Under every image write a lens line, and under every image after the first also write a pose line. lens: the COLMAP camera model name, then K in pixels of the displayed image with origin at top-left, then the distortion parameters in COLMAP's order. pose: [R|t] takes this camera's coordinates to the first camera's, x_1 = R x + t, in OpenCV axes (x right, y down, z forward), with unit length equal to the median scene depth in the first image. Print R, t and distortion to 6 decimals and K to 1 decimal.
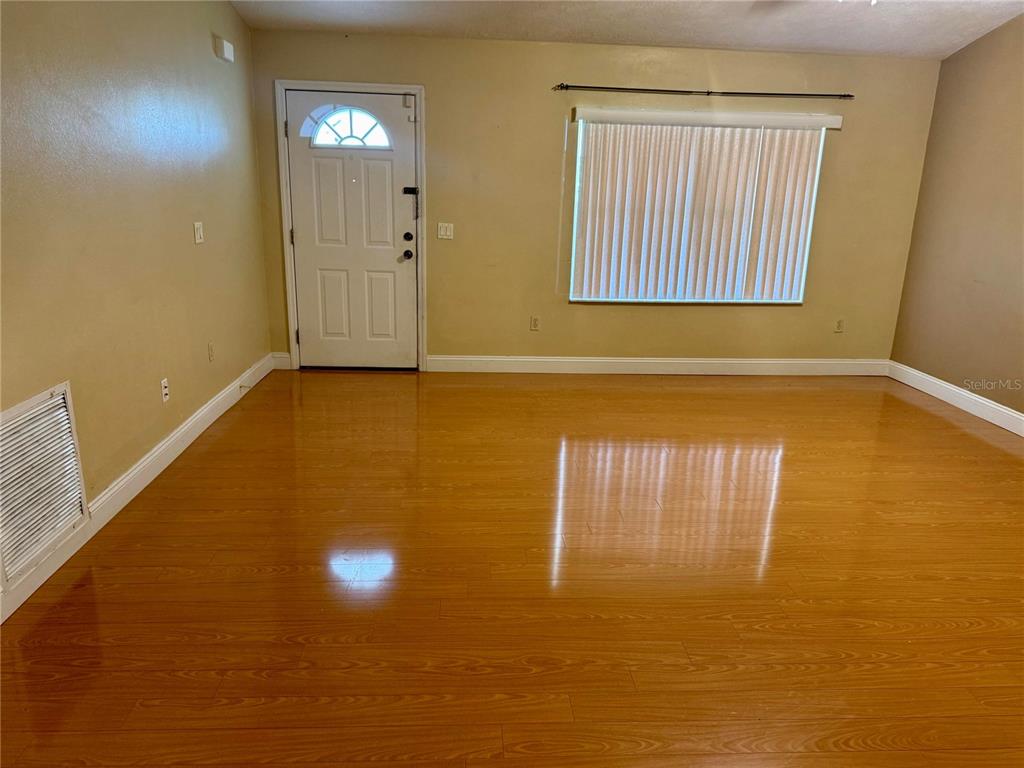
lens RADIAL K [[722.2, 0, 514.6], [0, 722.2, 379.2], [0, 0, 1]] dist [0.035748, -0.015158]
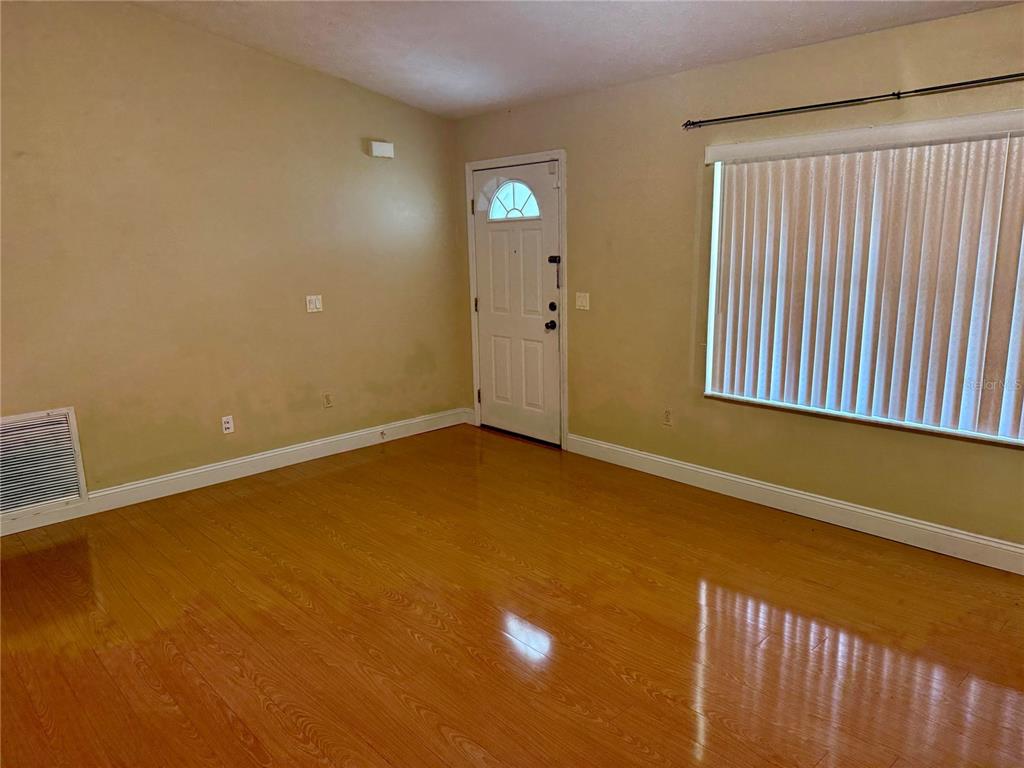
lens RADIAL K [[722.2, 0, 508.4], [0, 722.2, 386.8], [0, 0, 1]] dist [0.035748, -0.015158]
pose [[0.630223, 0.114696, -0.767895, 0.562559], [-0.153144, 0.987962, 0.021878, -0.106139], [0.761160, 0.103811, 0.640202, 0.362692]]
